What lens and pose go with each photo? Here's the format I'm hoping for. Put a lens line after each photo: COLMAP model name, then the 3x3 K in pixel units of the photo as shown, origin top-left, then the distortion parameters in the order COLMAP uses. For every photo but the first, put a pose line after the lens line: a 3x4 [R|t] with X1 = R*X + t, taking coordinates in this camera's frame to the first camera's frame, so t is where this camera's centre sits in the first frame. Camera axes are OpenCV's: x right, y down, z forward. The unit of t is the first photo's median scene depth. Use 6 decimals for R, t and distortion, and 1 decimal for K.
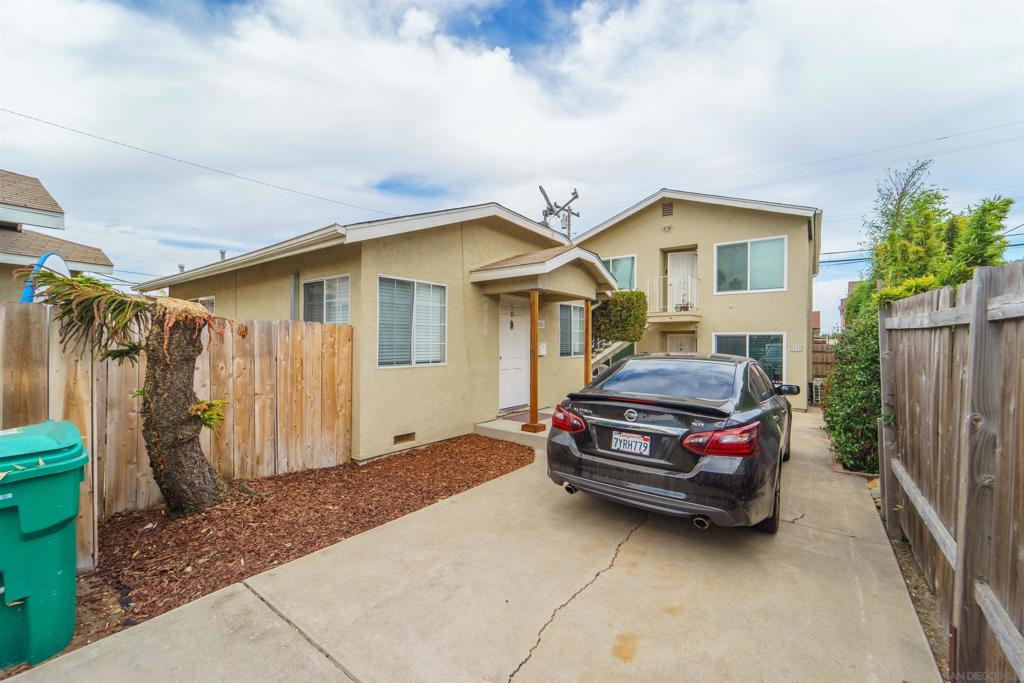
lens RADIAL K [[406.5, 0, 512.0], [0, 406.5, 341.5], [0, 0, 1]] dist [0.005428, -0.002925]
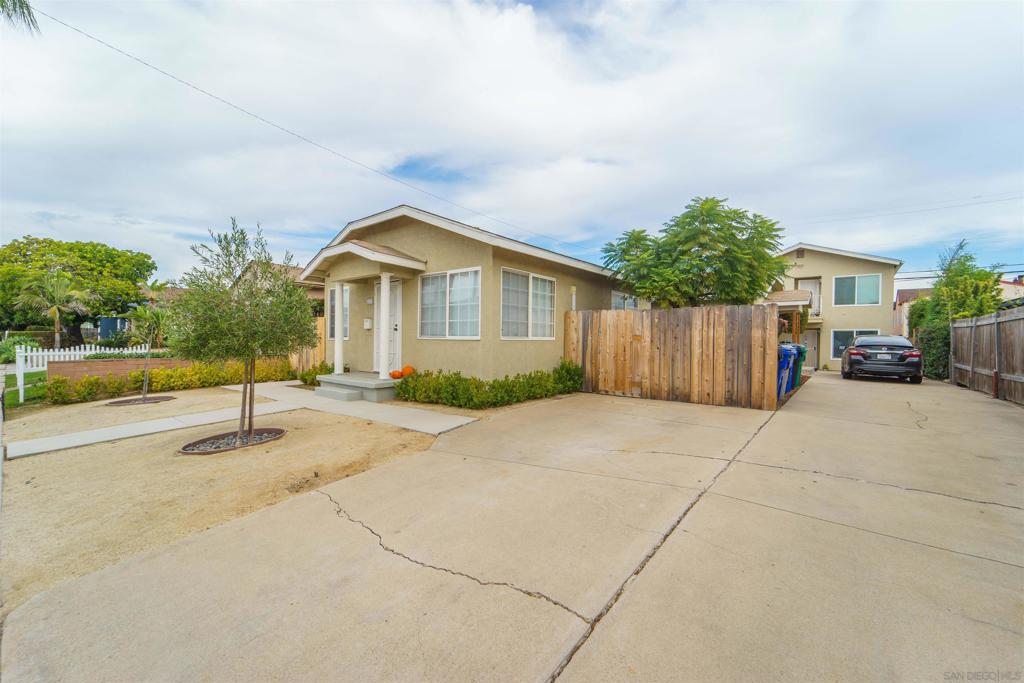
lens RADIAL K [[408.4, 0, 512.0], [0, 408.4, 341.5], [0, 0, 1]] dist [0.002225, -0.002018]
pose [[0.999163, 0.006269, -0.040421, -1.478053], [-0.006053, 0.999967, 0.005467, 0.052494], [0.040454, -0.005218, 0.999168, -1.441848]]
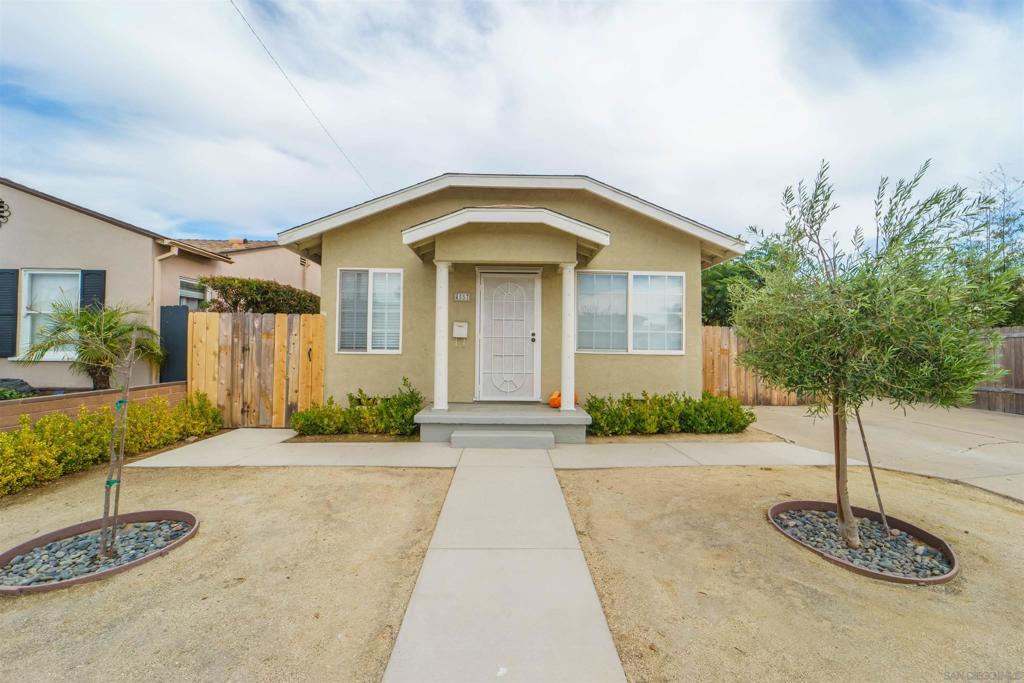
lens RADIAL K [[405.4, 0, 518.2], [0, 405.4, 341.9], [0, 0, 1]] dist [-0.000714, -0.000348]
pose [[0.782872, 0.021295, 0.621818, -2.609423], [-0.007362, 0.999661, -0.024965, 0.051629], [-0.622139, 0.014967, 0.782764, -0.808417]]
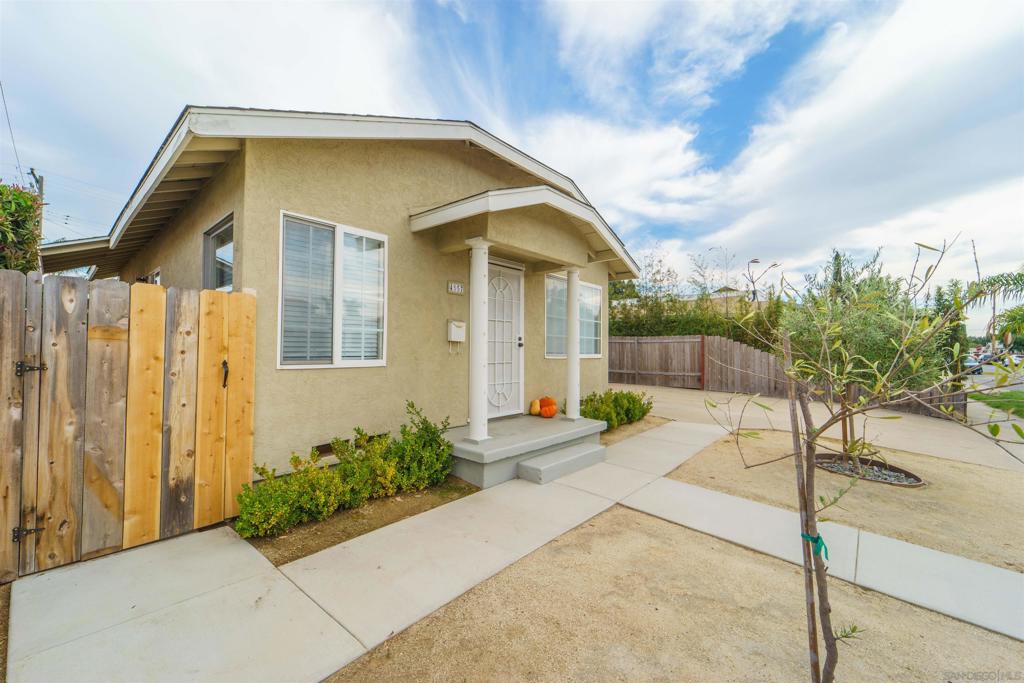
lens RADIAL K [[406.5, 0, 512.0], [0, 406.5, 341.5], [0, 0, 1]] dist [0.005428, -0.002925]
pose [[0.081340, 0.016832, 0.996544, -2.856042], [-0.006378, 0.999846, -0.016367, 0.028193], [-0.996666, -0.005025, 0.081435, -0.086835]]
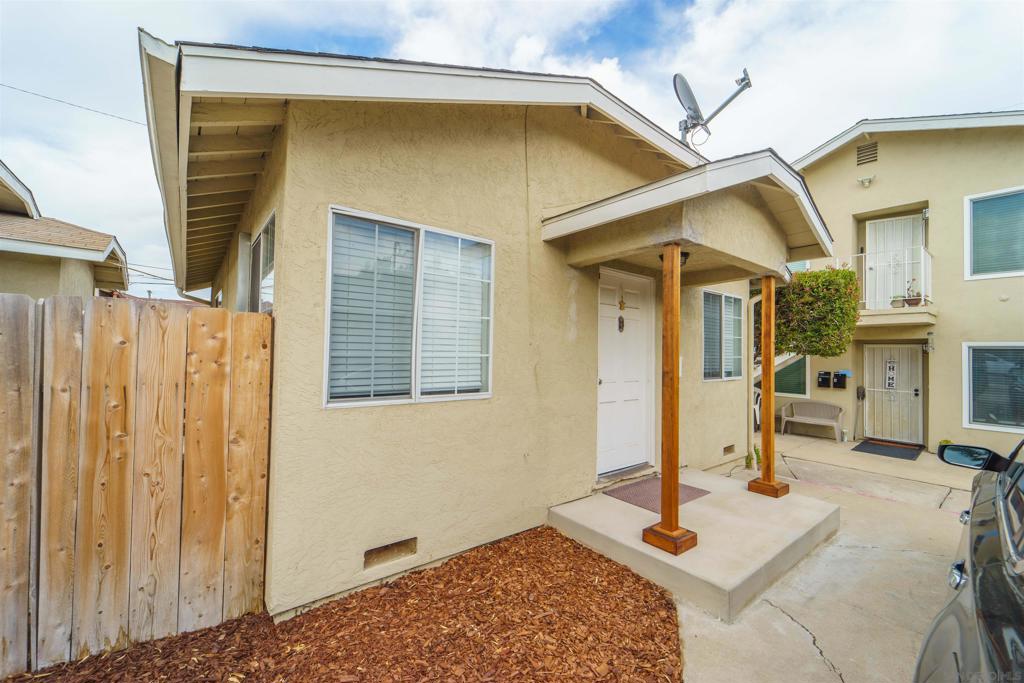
lens RADIAL K [[408.4, 0, 512.0], [0, 408.4, 341.5], [0, 0, 1]] dist [0.002225, -0.002018]
pose [[0.967935, 0.006023, -0.251129, -0.005990], [-0.012428, 0.999636, -0.023928, -0.000253], [0.250893, 0.026282, 0.967658, 0.483132]]
